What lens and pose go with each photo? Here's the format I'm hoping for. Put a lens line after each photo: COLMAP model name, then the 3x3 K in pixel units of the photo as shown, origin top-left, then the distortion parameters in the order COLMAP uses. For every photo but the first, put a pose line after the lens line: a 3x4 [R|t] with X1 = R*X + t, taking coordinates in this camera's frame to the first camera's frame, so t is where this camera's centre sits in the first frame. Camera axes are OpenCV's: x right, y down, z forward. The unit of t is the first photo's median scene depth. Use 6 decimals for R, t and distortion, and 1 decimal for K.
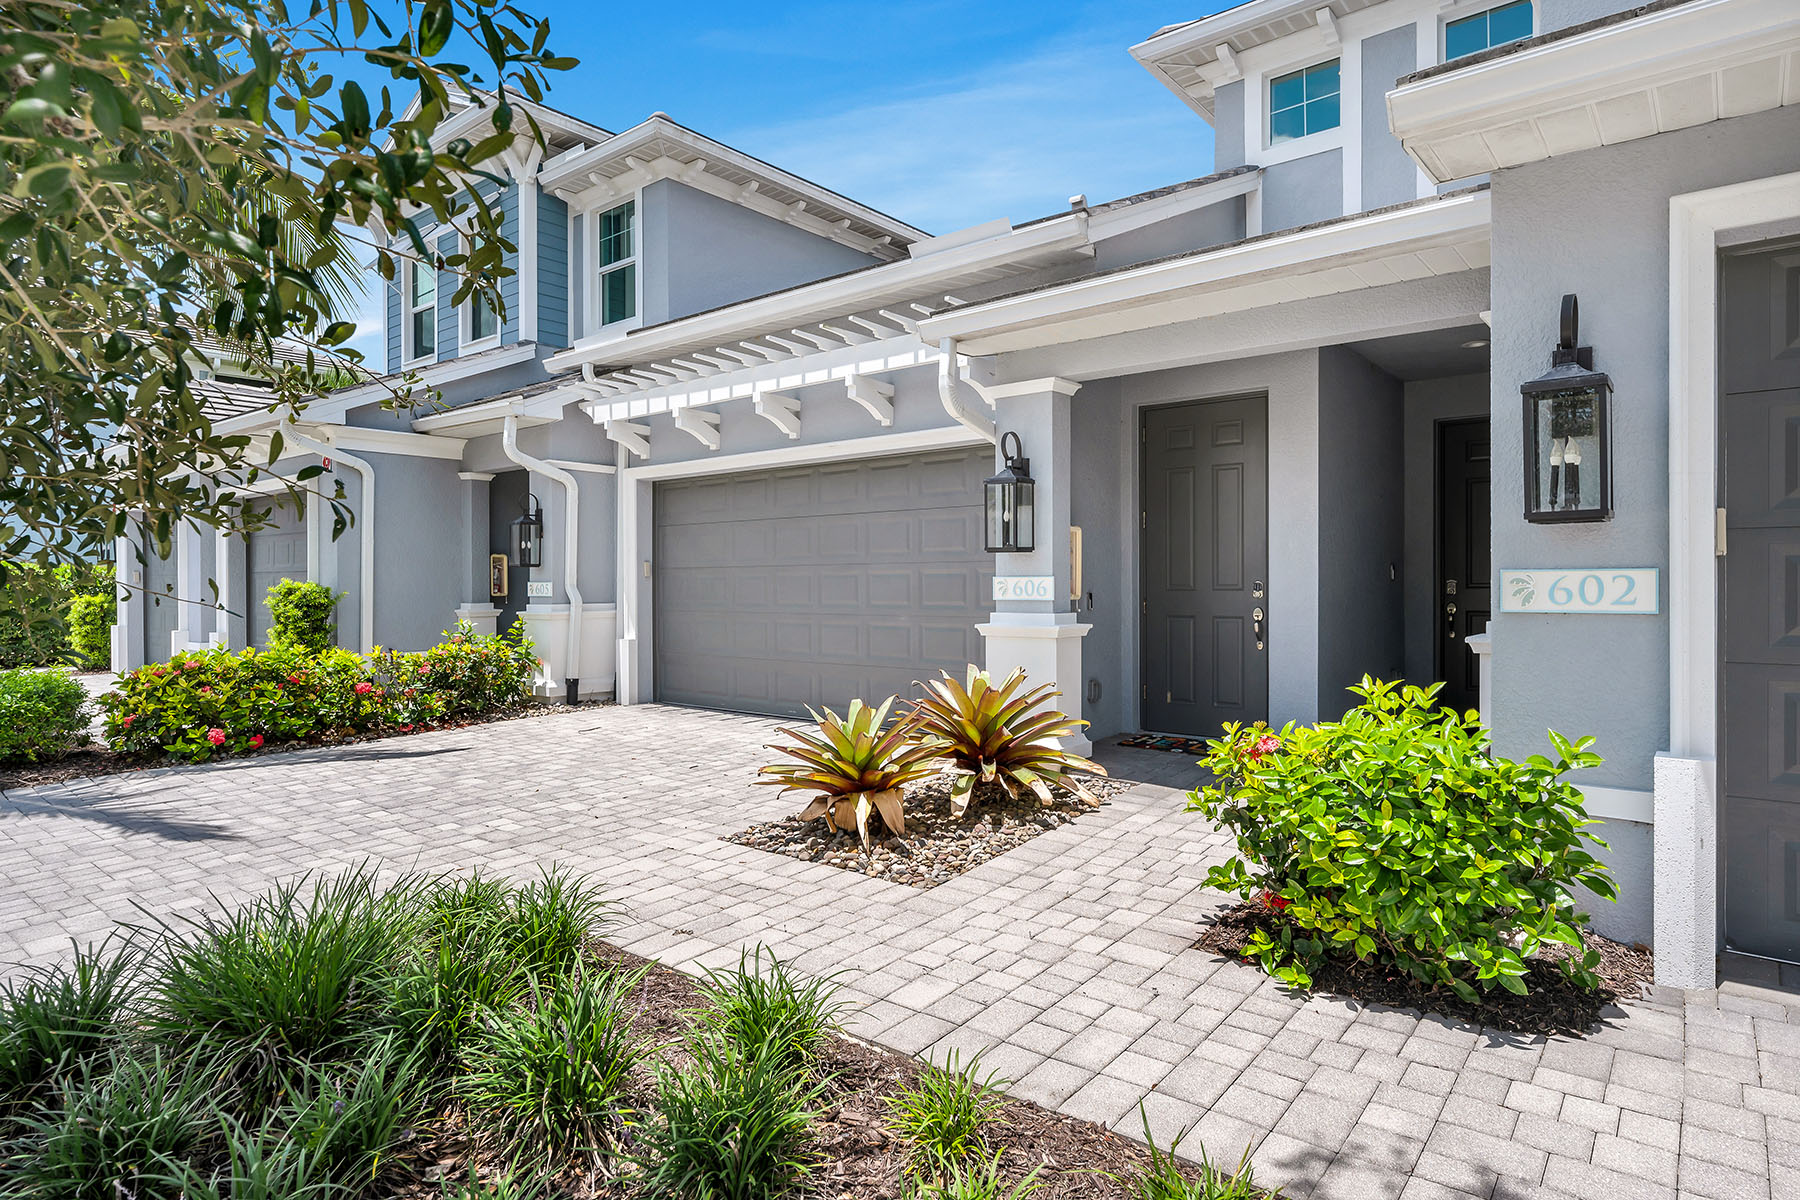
lens RADIAL K [[997.7, 0, 894.9], [0, 997.7, 592.0], [0, 0, 1]] dist [0.000329, -0.000117]
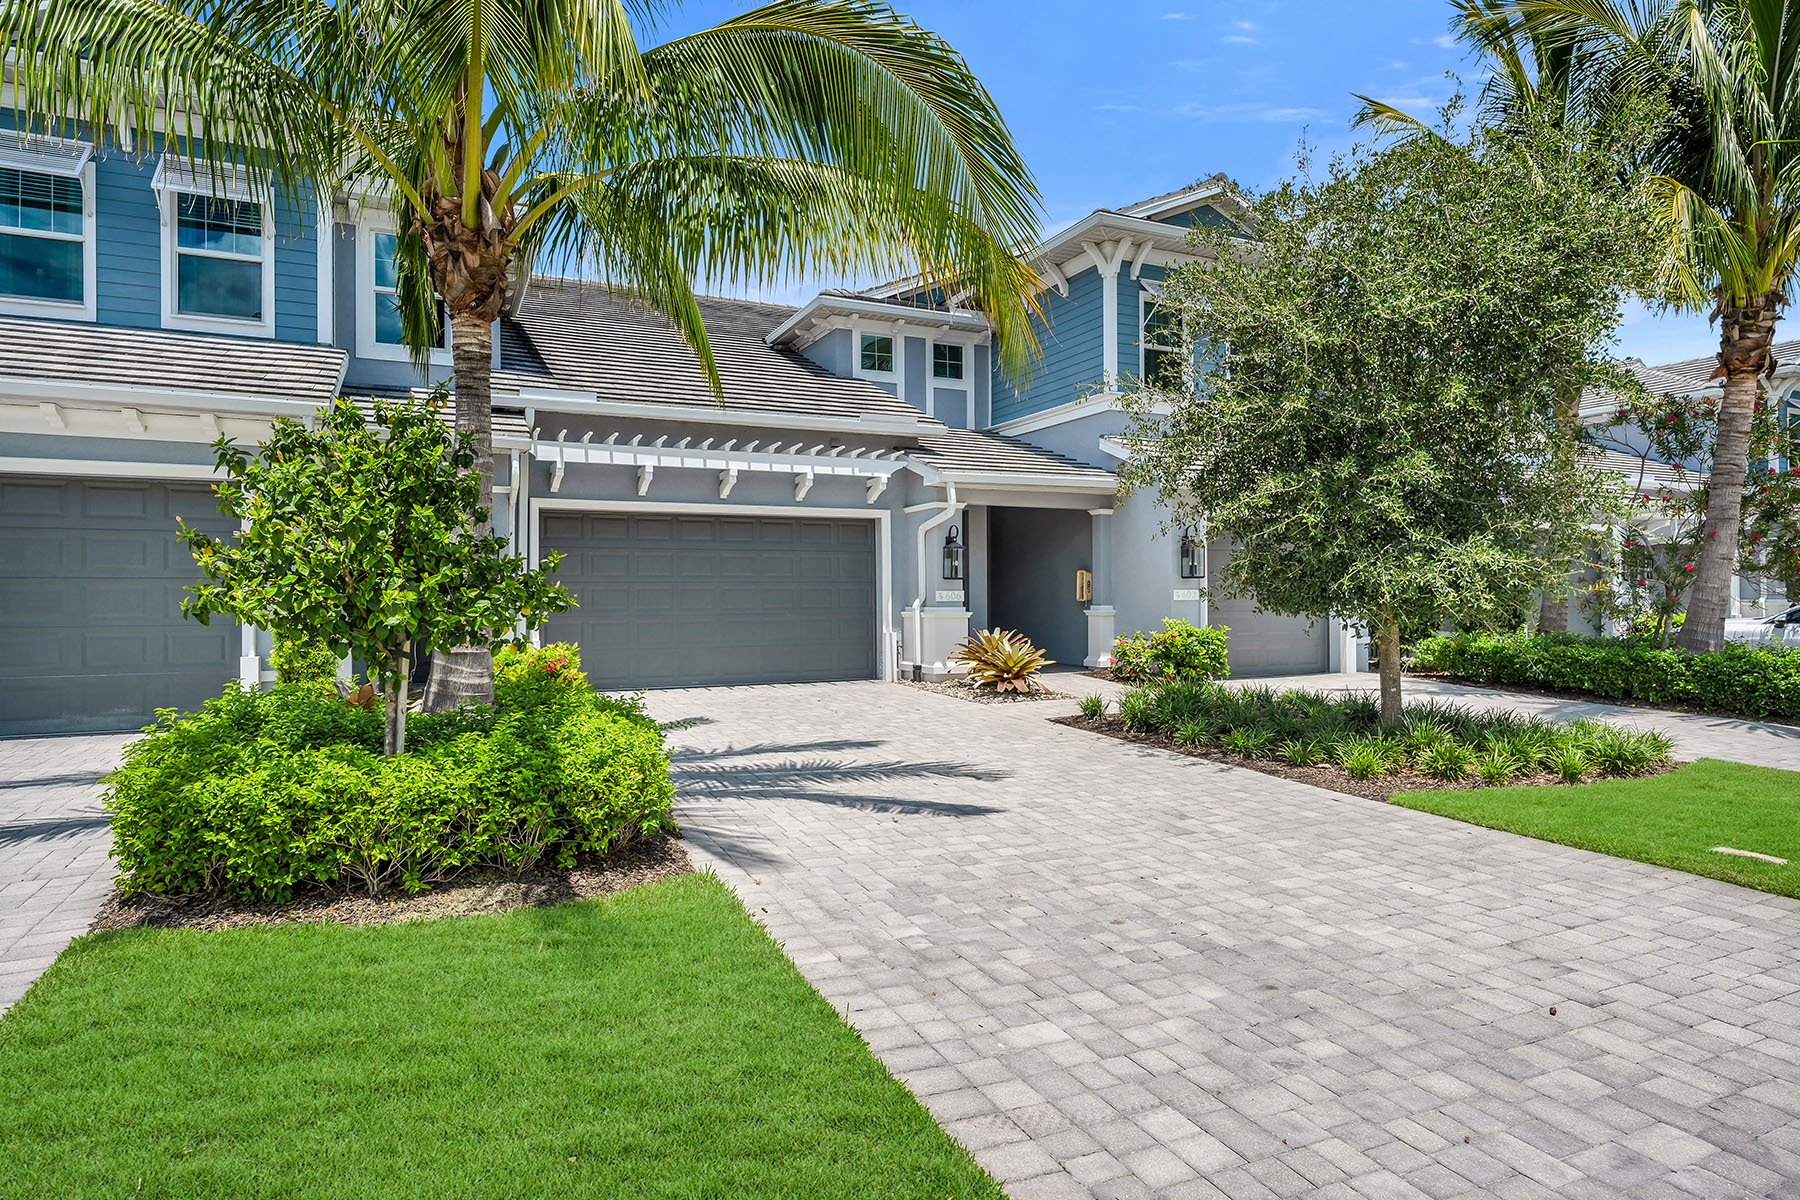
lens RADIAL K [[997.7, 0, 894.9], [0, 997.7, 592.0], [0, 0, 1]] dist [0.000329, -0.000117]
pose [[0.426596, 0.006825, 0.904416, -1.358441], [0.011555, 0.999849, -0.012996, 0.010687], [-0.904368, 0.015995, 0.426453, 0.123721]]
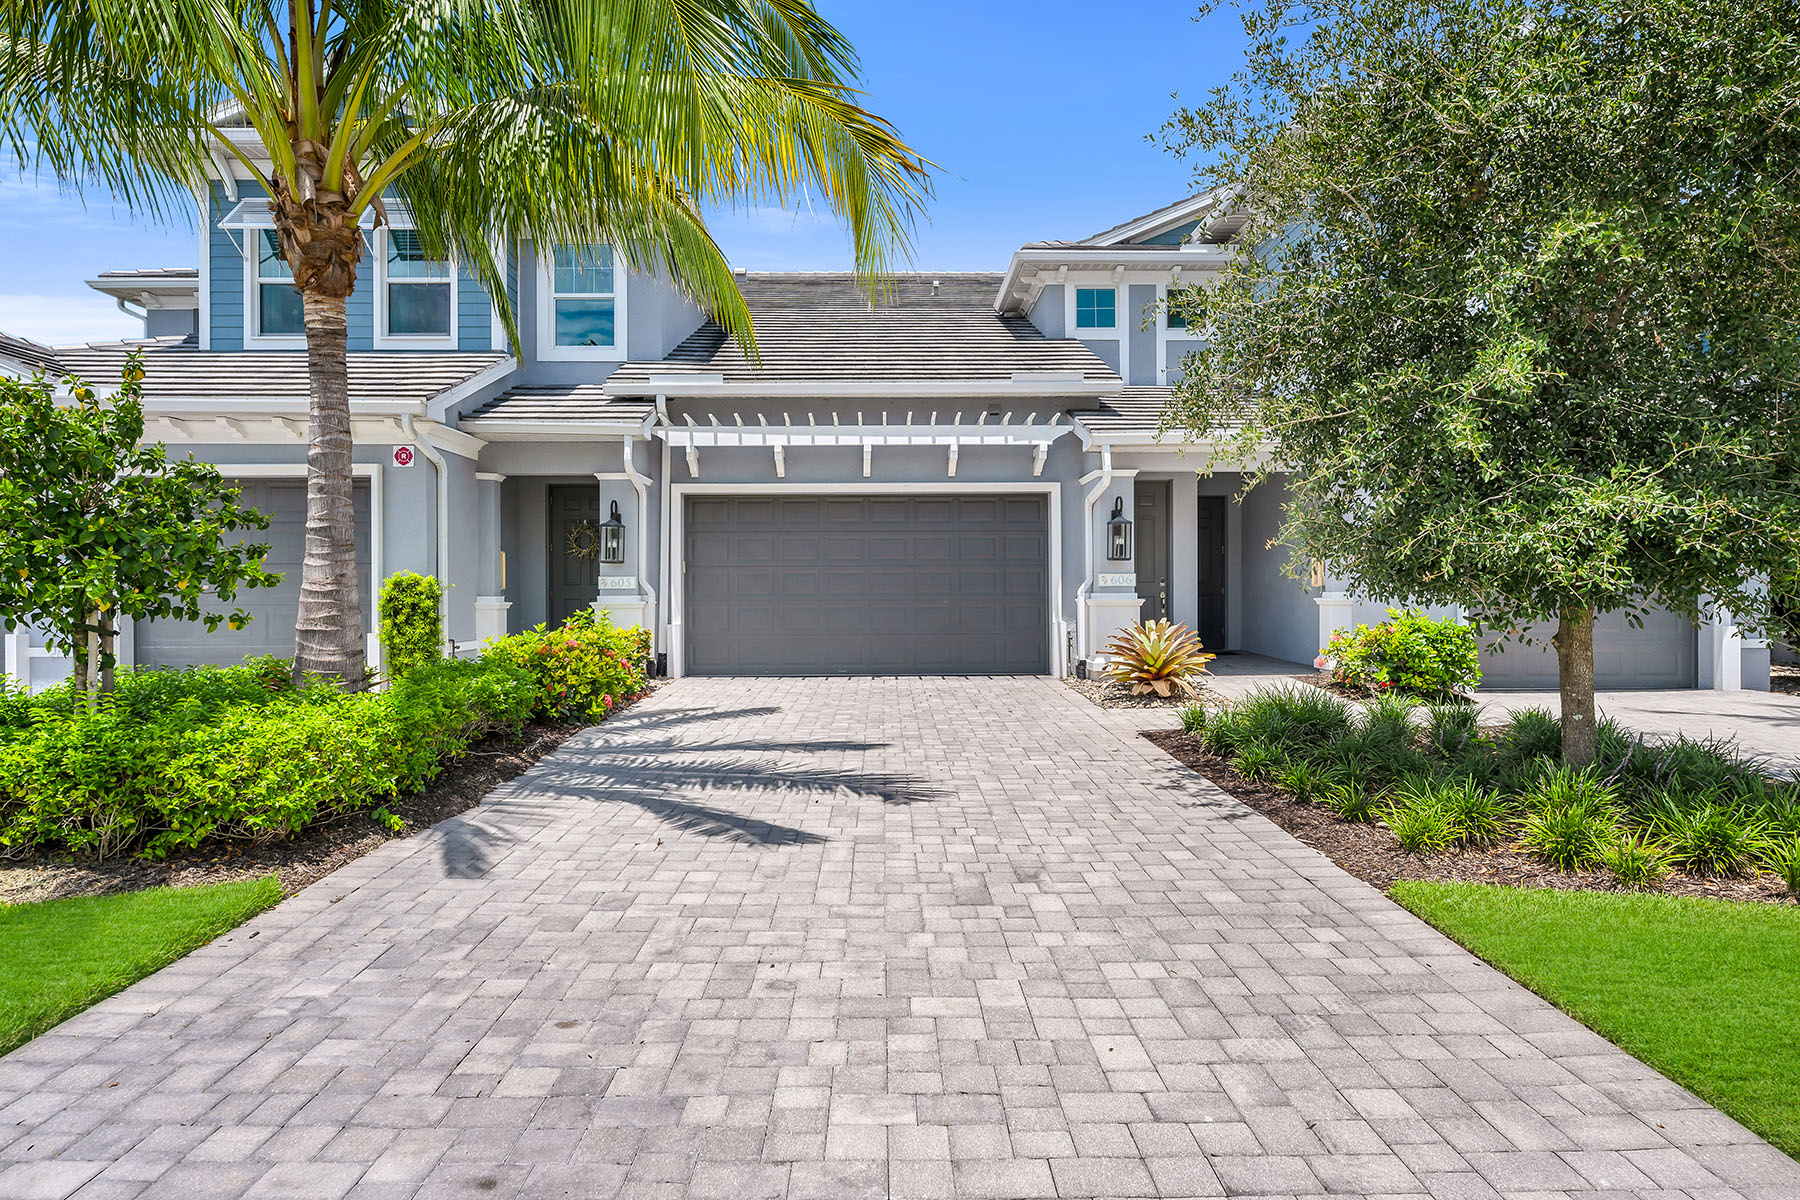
lens RADIAL K [[997.7, 0, 894.9], [0, 997.7, 592.0], [0, 0, 1]] dist [0.000329, -0.000117]
pose [[0.759700, 0.000075, 0.650274, -0.998089], [0.006549, 0.999948, -0.007766, 0.022146], [-0.650241, 0.010159, 0.759660, -0.105315]]
